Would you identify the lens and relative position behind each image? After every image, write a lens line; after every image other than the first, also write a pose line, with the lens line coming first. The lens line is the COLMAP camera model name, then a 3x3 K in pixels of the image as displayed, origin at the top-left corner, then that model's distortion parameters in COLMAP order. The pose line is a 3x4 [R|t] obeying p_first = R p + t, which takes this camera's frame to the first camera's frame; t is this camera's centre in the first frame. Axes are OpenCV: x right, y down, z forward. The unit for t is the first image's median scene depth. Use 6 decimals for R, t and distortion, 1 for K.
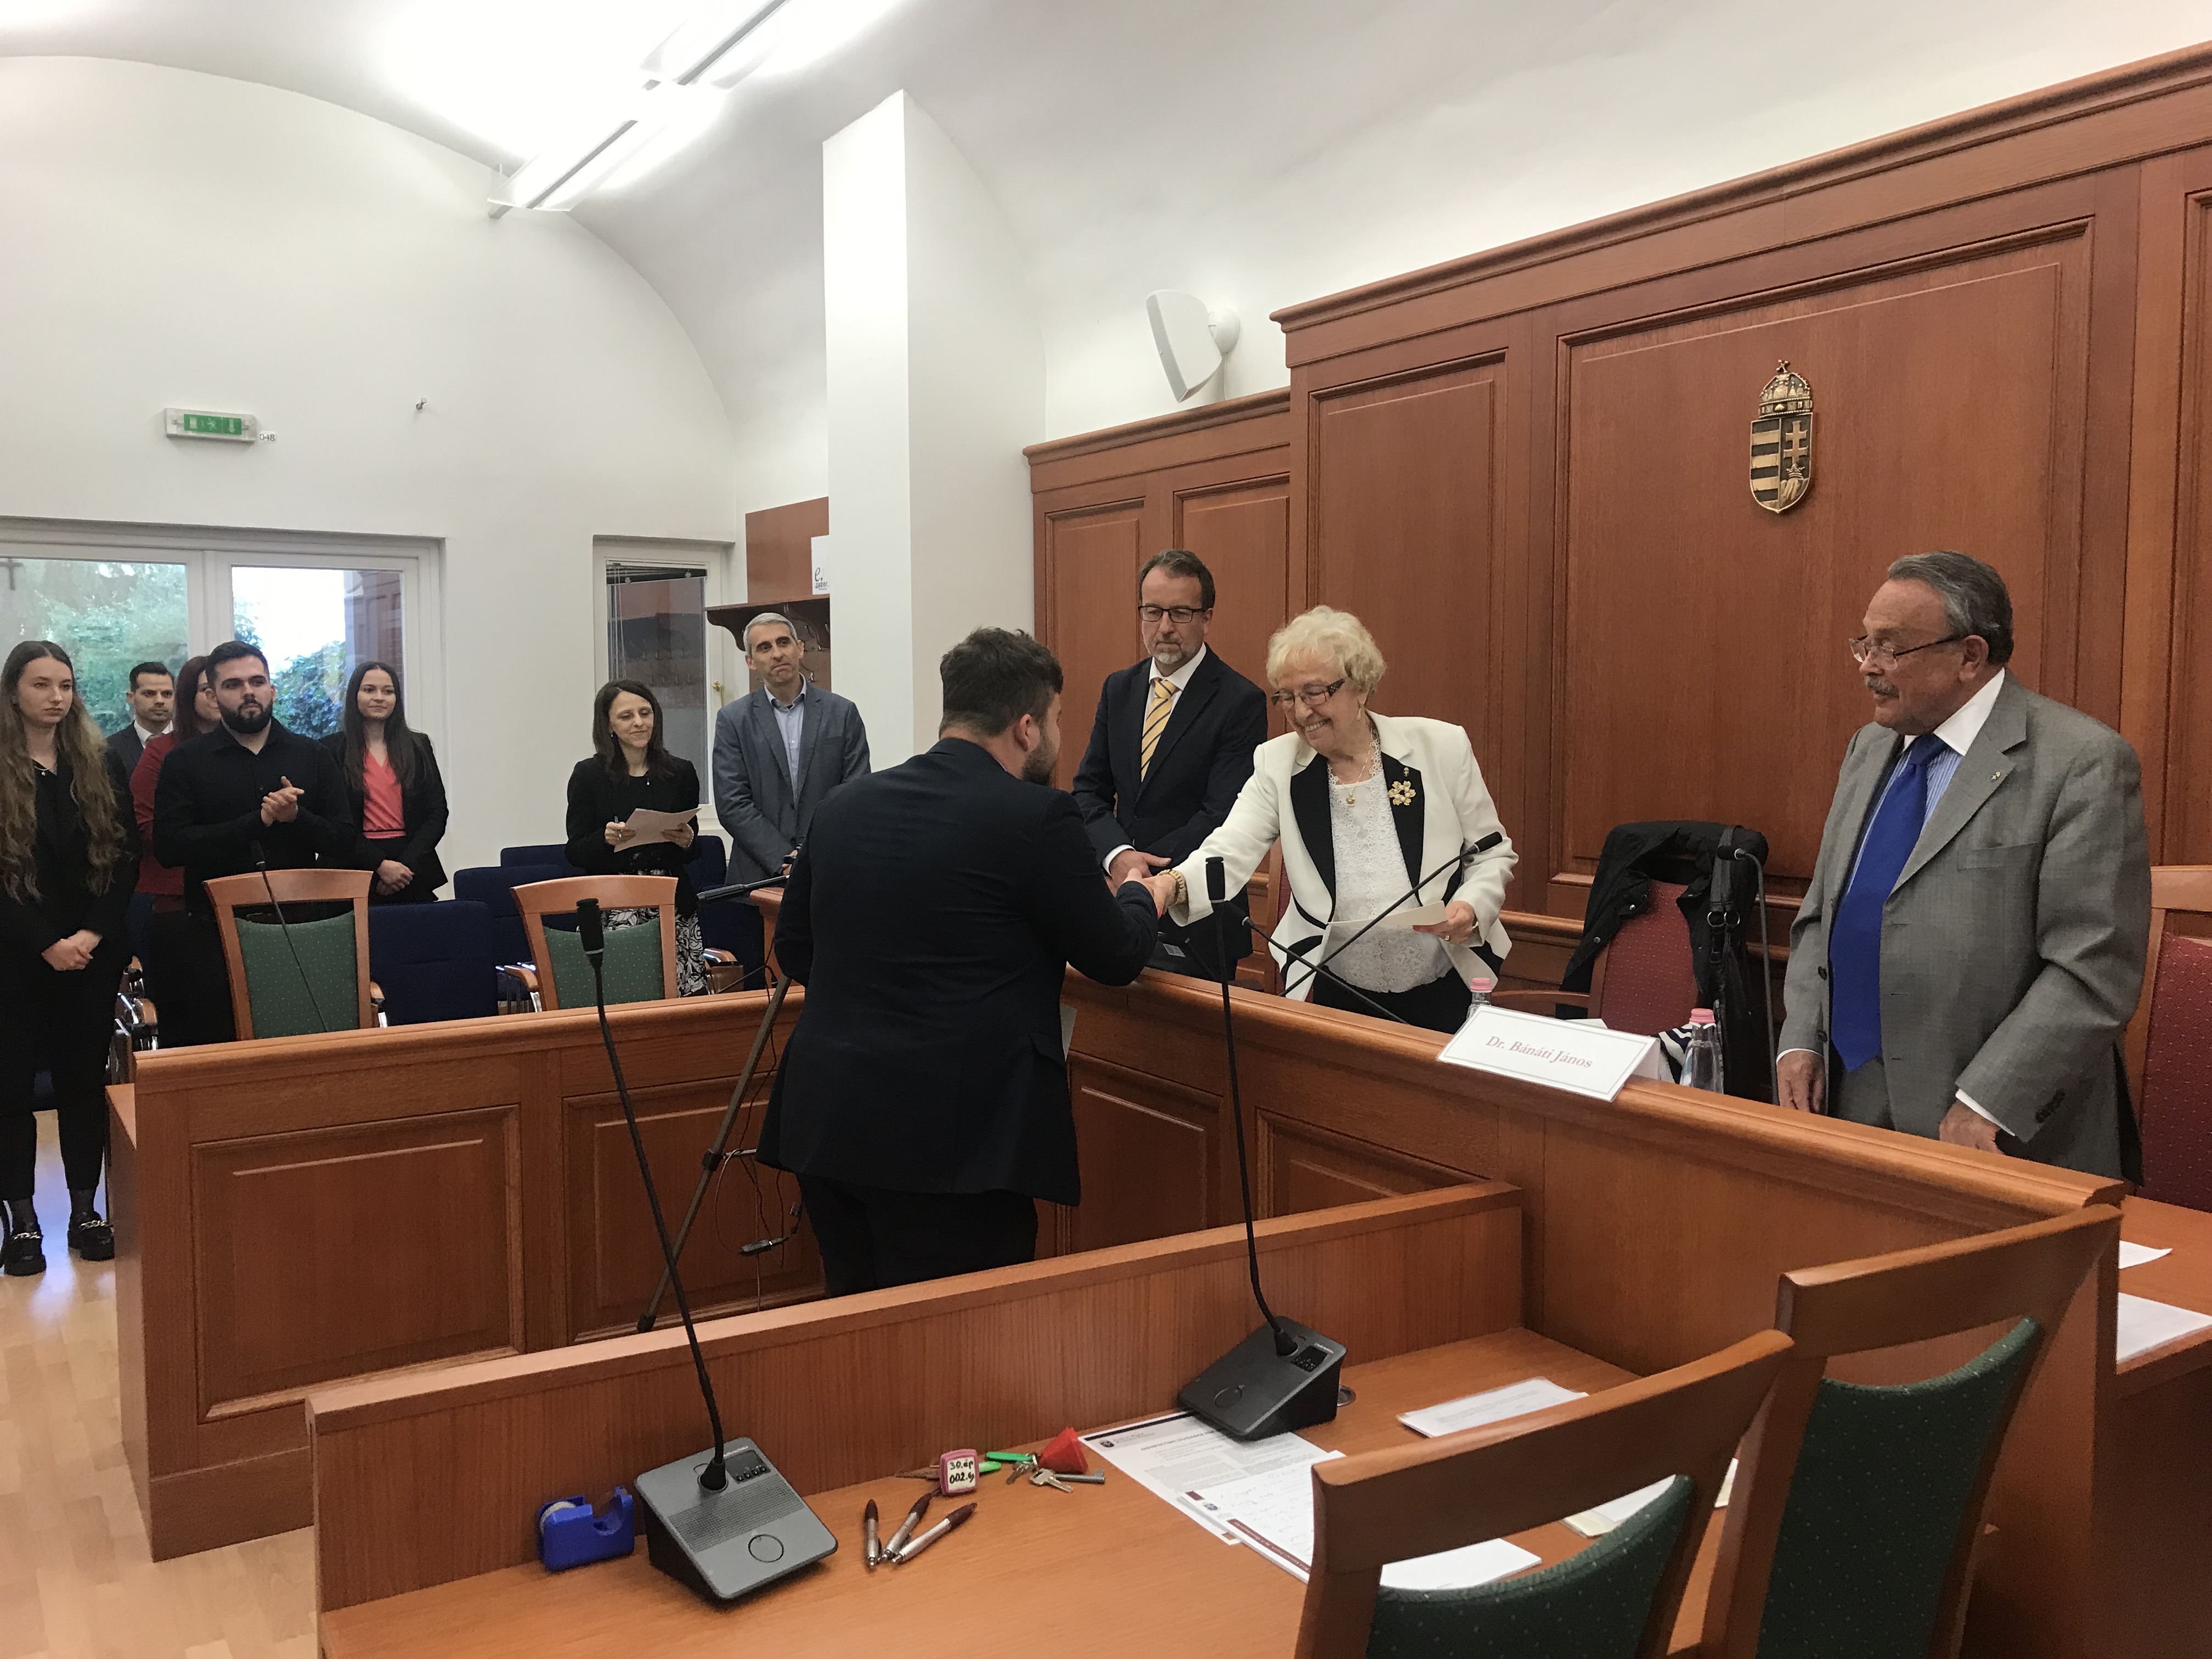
lens RADIAL K [[1831.4, 0, 1104.0], [0, 1831.4, 809.1], [0, 0, 1]] dist [0.043740, -0.042764]
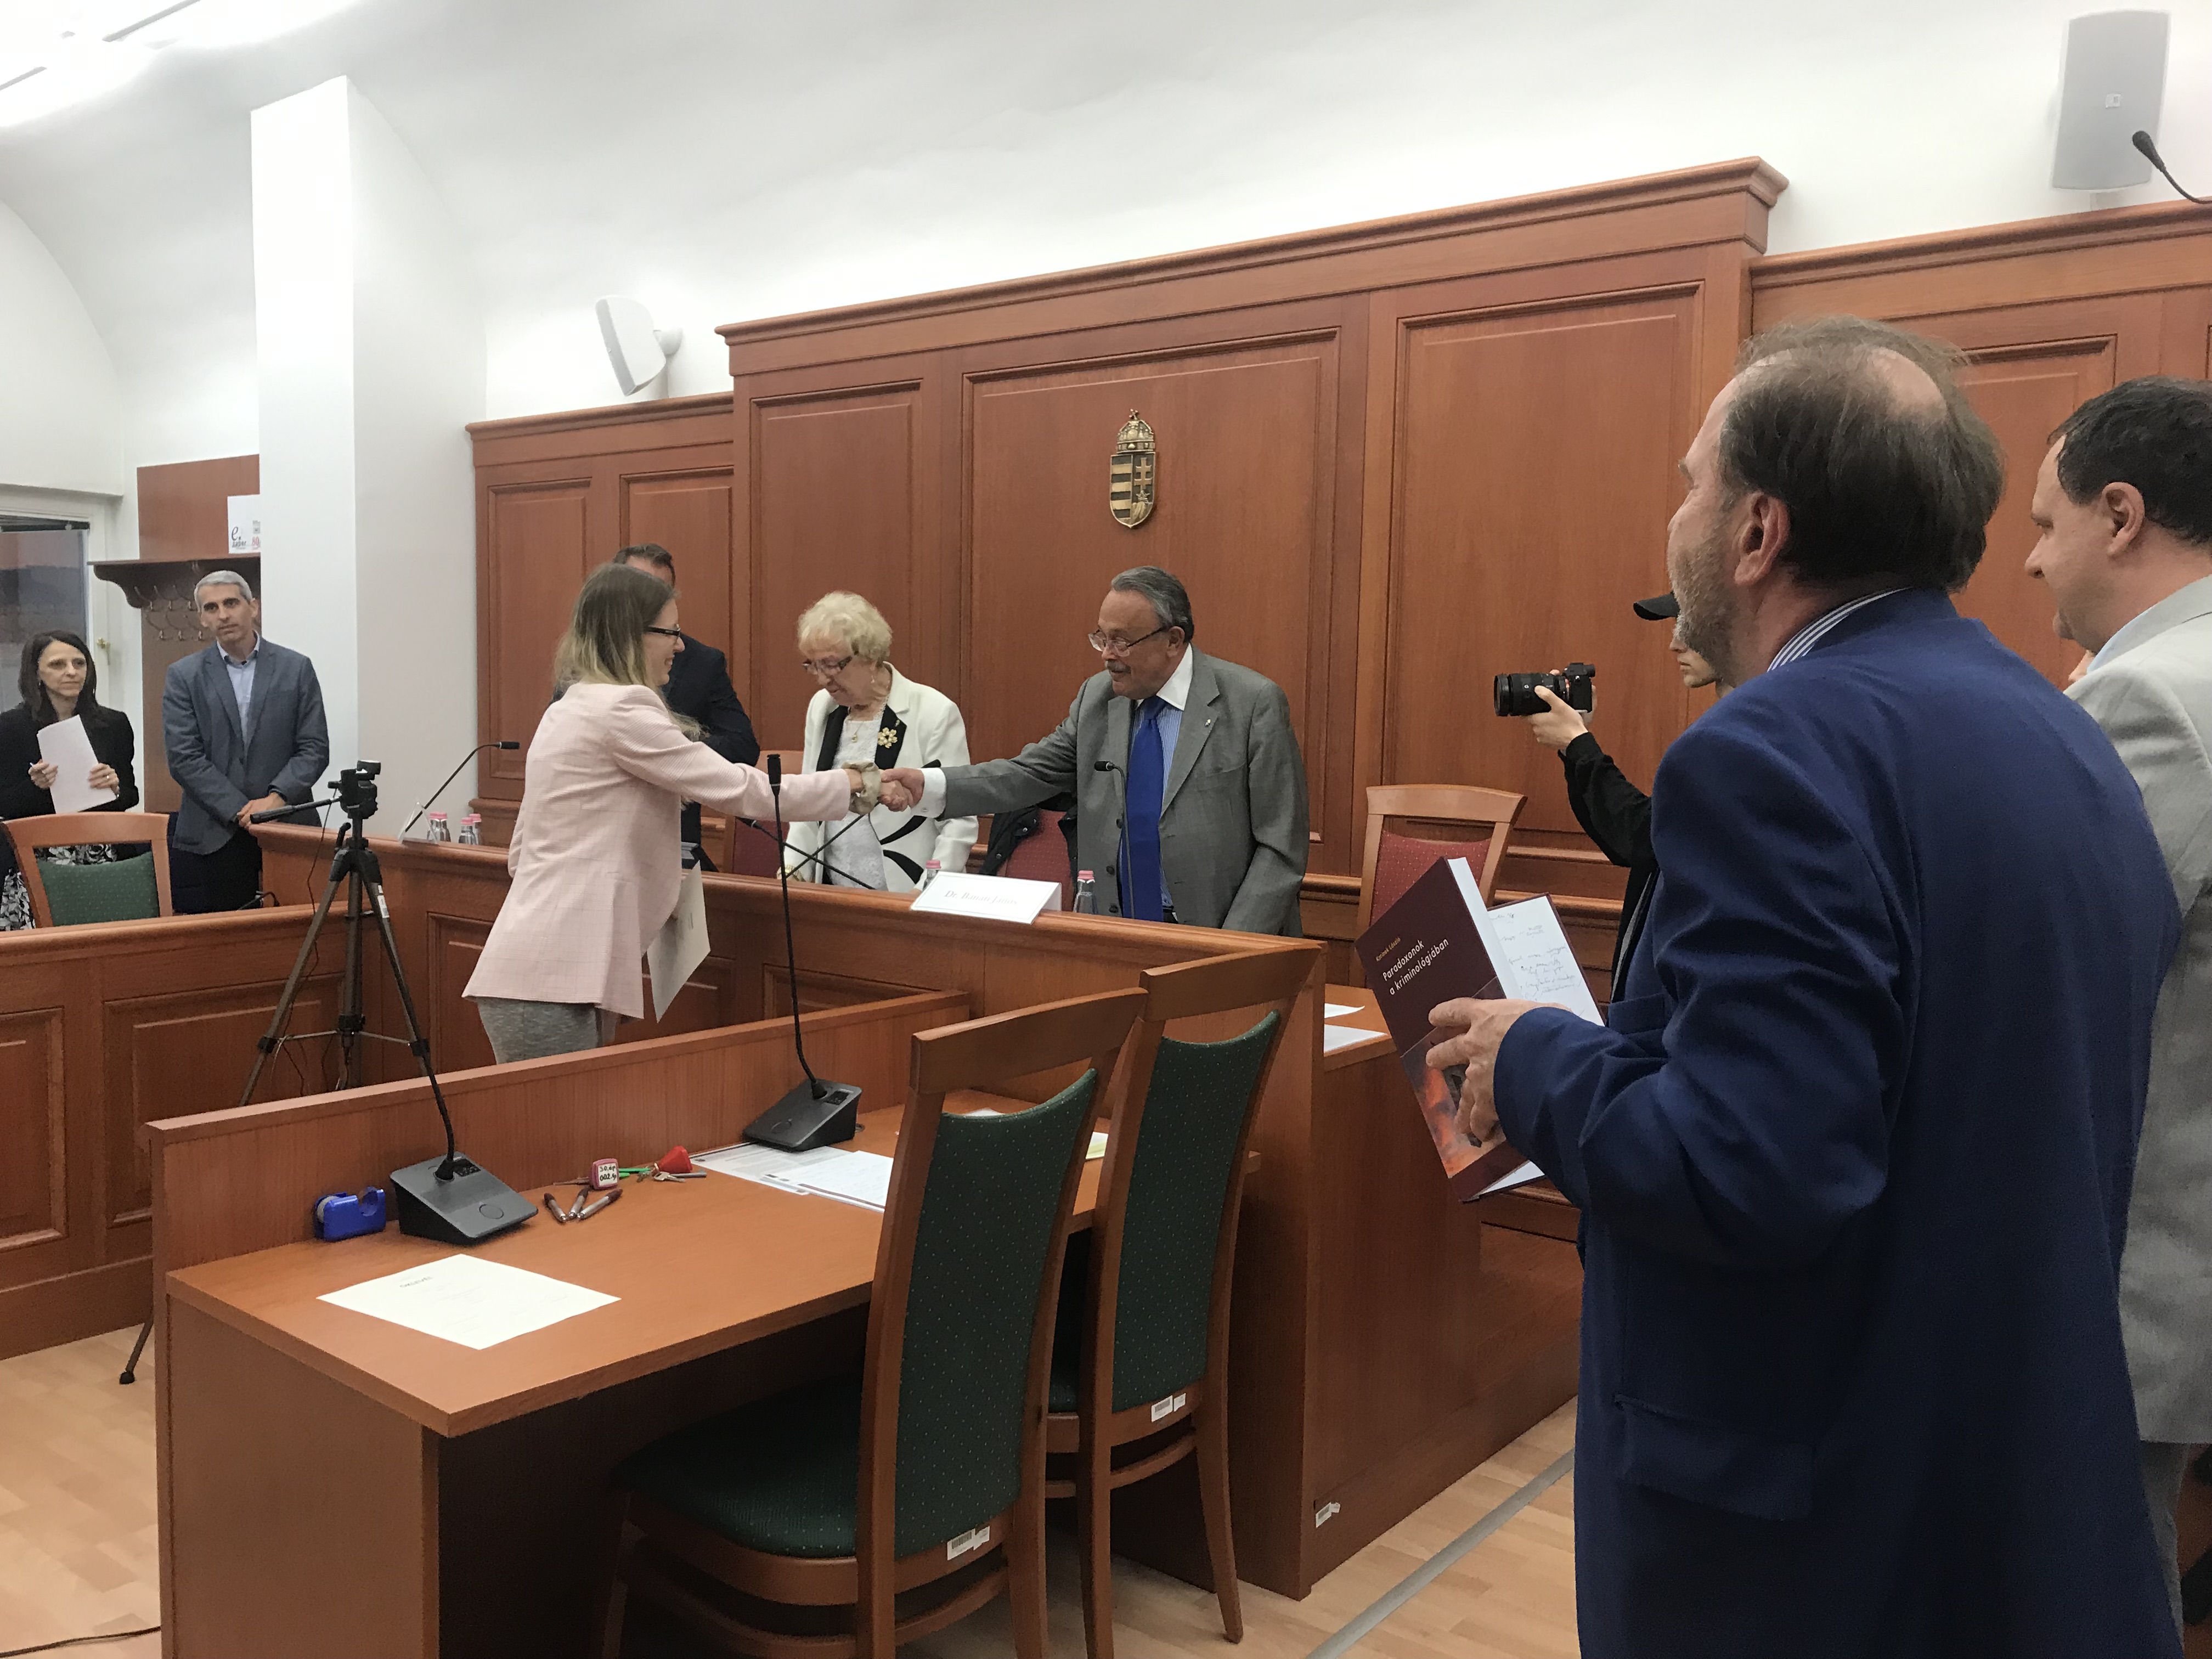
lens RADIAL K [[1831.4, 0, 1100.1], [0, 1831.4, 838.7], [0, 0, 1]] dist [0.043740, -0.042764]
pose [[0.942938, -0.007608, 0.332880, -0.089245], [-0.000362, 0.999715, 0.023874, 0.029320], [-0.332967, -0.022633, 0.942667, -0.224745]]
